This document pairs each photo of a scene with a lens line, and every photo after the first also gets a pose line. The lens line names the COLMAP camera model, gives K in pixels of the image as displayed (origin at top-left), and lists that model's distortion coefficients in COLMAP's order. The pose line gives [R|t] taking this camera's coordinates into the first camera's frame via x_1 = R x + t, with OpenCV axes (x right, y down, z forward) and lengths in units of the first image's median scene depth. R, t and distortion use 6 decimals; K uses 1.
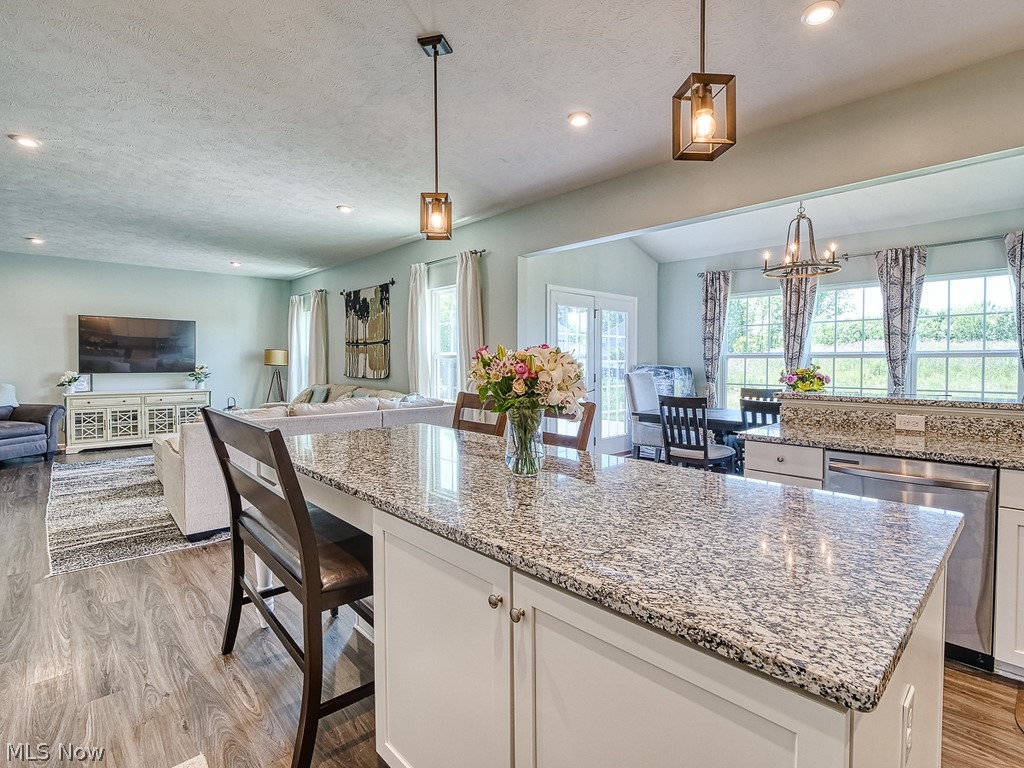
lens RADIAL K [[501.5, 0, 516.0], [0, 501.5, 378.8], [0, 0, 1]] dist [-0.009592, -0.001897]
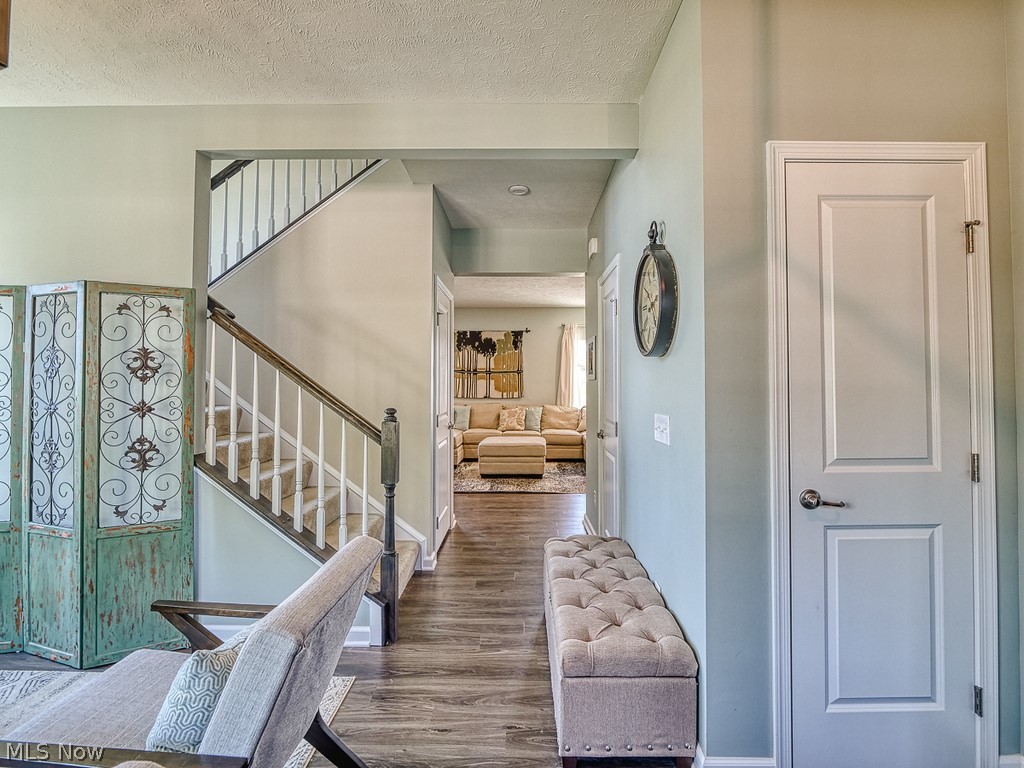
lens RADIAL K [[501.5, 0, 523.8], [0, 501.5, 374.4], [0, 0, 1]] dist [-0.009592, -0.001897]
pose [[0.680375, 0.016552, 0.732677, -1.224998], [0.025144, 0.998629, -0.045909, -0.000710], [-0.732433, 0.049658, 0.679026, 0.026144]]
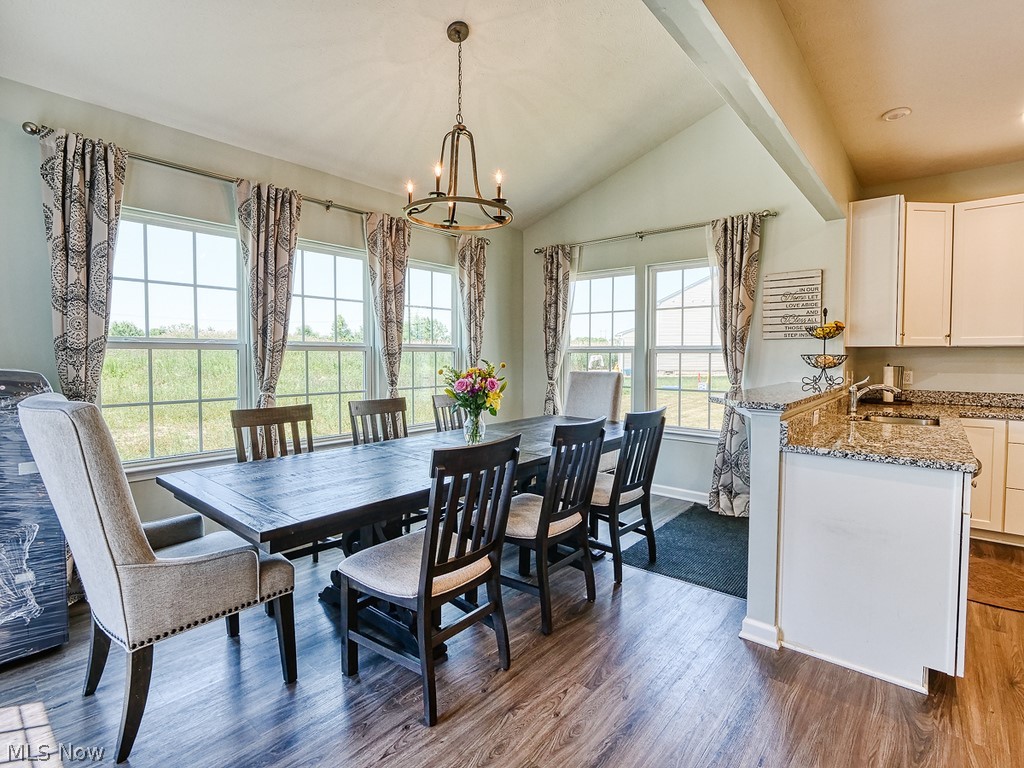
lens RADIAL K [[501.5, 0, 519.7], [0, 501.5, 371.5], [0, 0, 1]] dist [-0.009592, -0.001897]
pose [[-0.118705, -0.029804, 0.992482, -0.051176], [0.032540, 0.998896, 0.033888, -0.022008], [-0.992396, 0.036319, -0.117604, 0.637996]]
